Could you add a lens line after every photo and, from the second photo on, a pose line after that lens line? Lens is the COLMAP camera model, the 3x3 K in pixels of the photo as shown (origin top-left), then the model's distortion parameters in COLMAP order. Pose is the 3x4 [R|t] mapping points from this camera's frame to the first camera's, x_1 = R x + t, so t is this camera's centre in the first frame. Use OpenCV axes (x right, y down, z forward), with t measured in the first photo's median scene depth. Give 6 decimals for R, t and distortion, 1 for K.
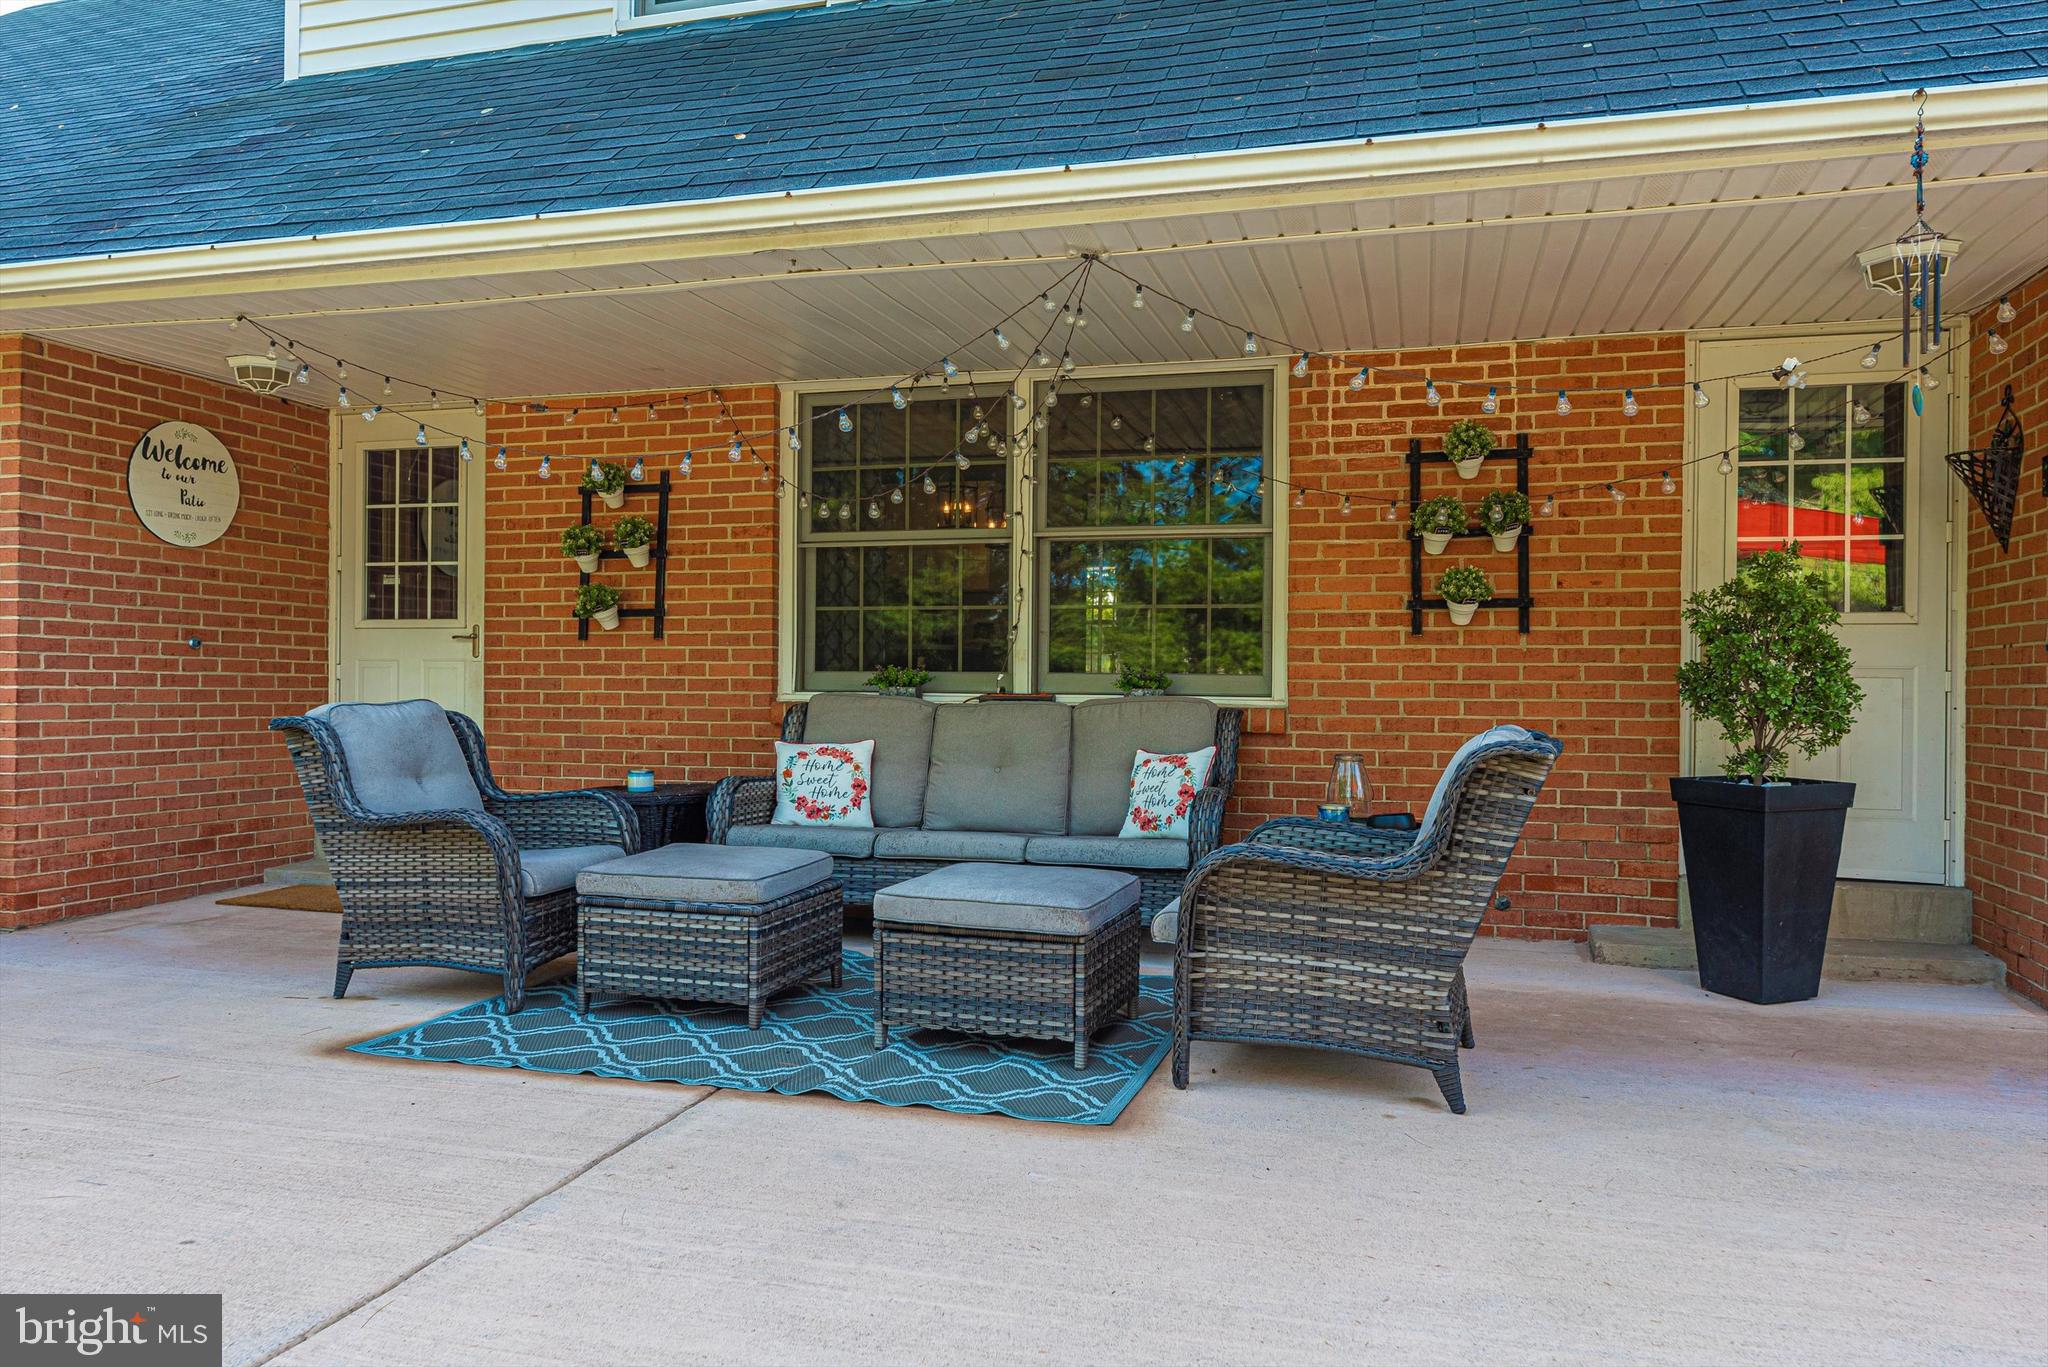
lens RADIAL K [[1365.9, 0, 1030.0], [0, 1365.9, 680.6], [0, 0, 1]] dist [-0.003175, -0.001143]
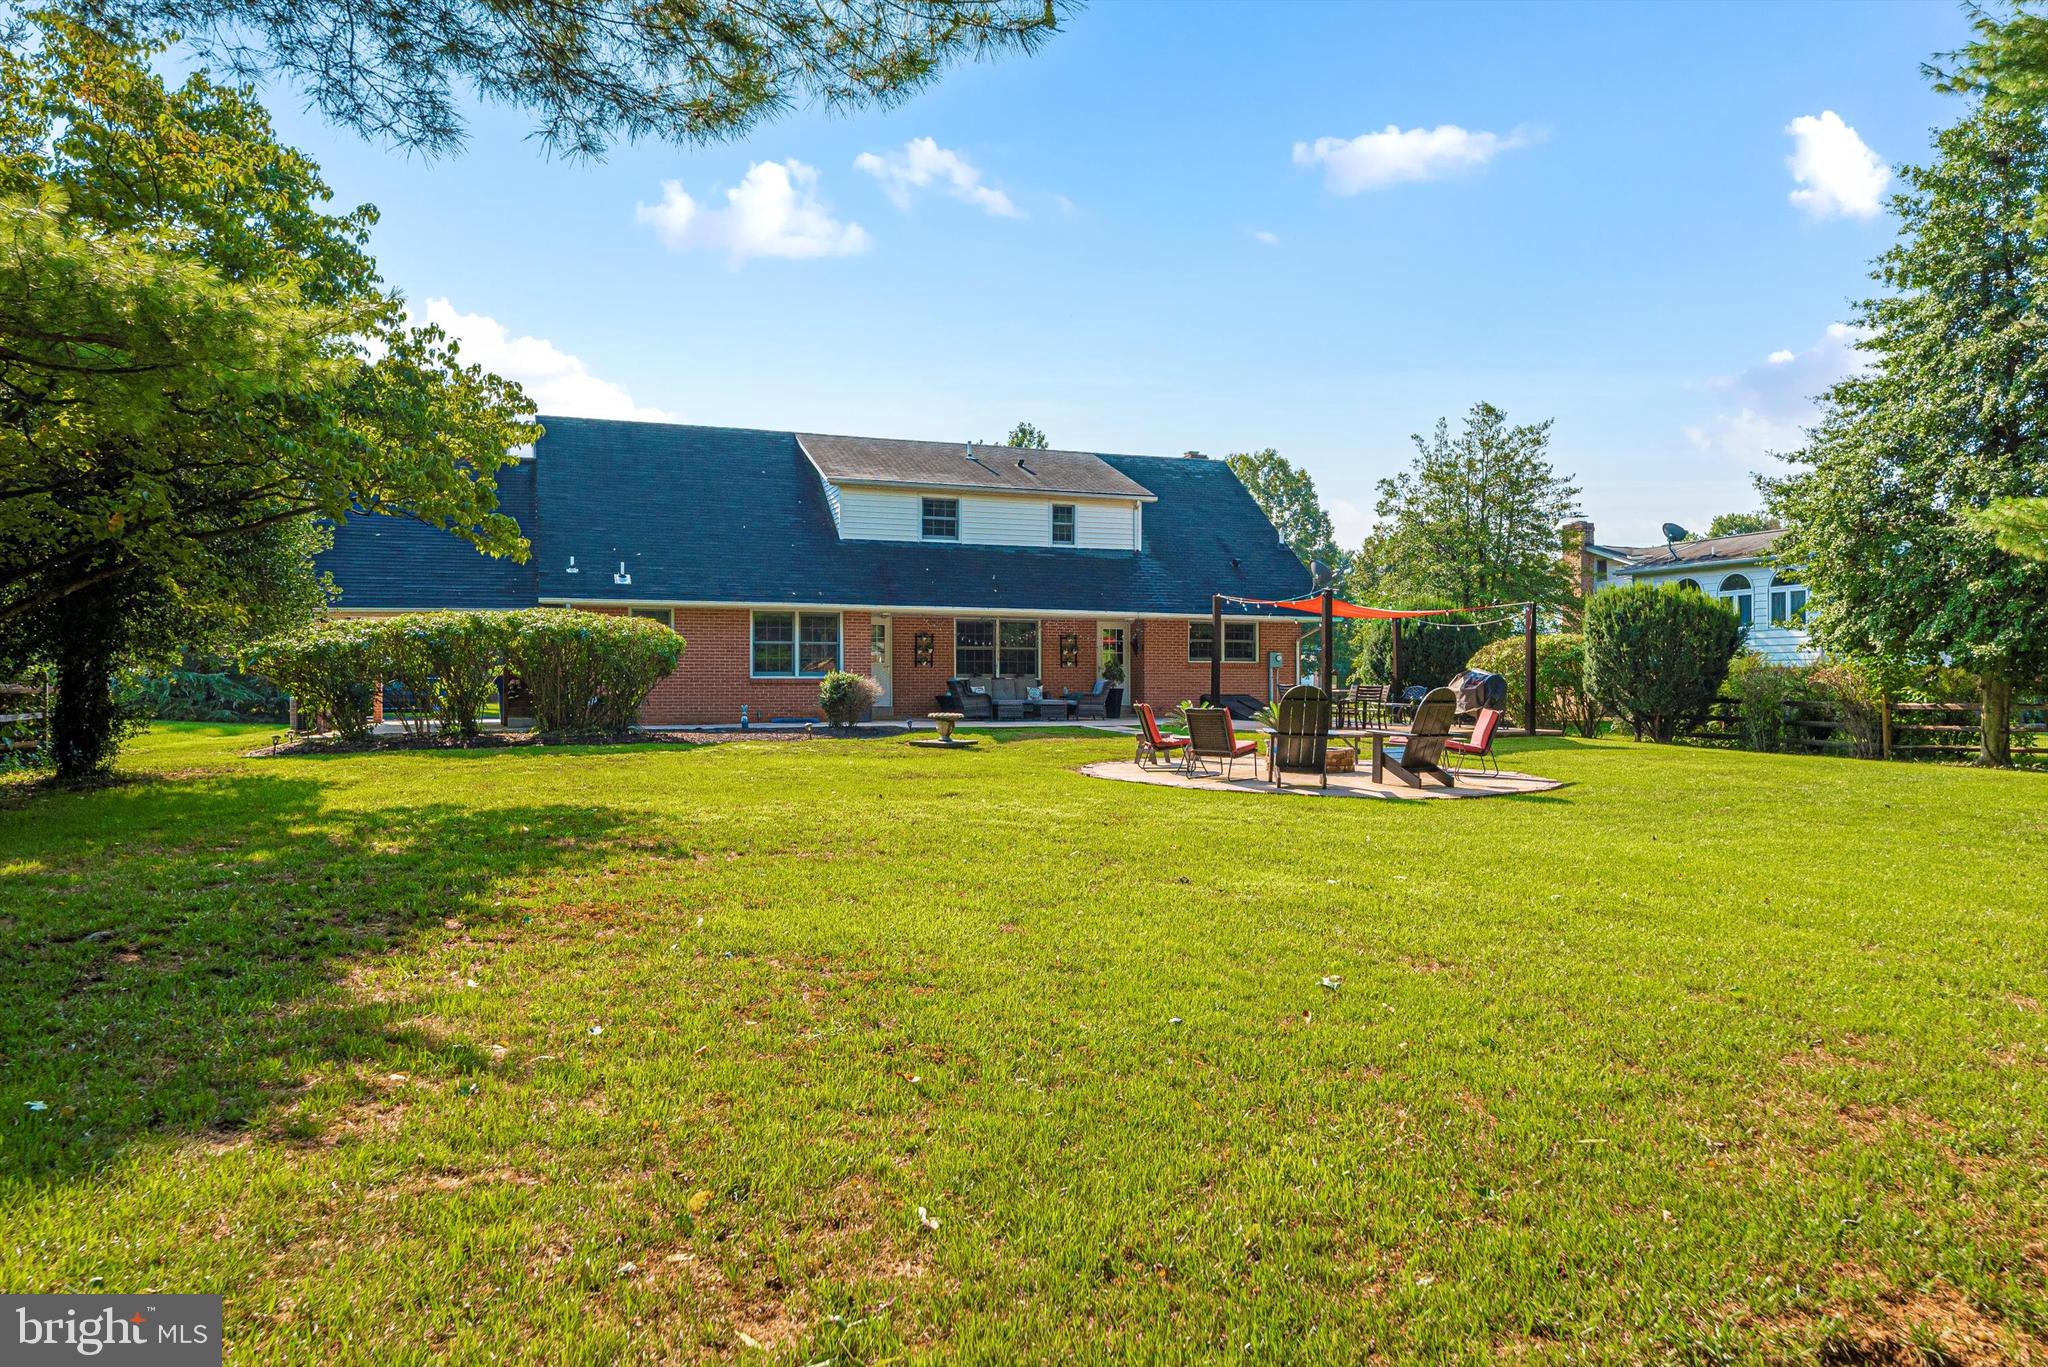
lens RADIAL K [[1361.2, 0, 1007.1], [0, 1361.2, 686.6], [0, 0, 1]] dist [-0.002380, 0.000722]
pose [[0.818765, -0.005693, 0.574100, -3.210564], [0.008430, 0.999962, -0.002107, 0.058536], [-0.574066, 0.006565, 0.818782, -3.570671]]
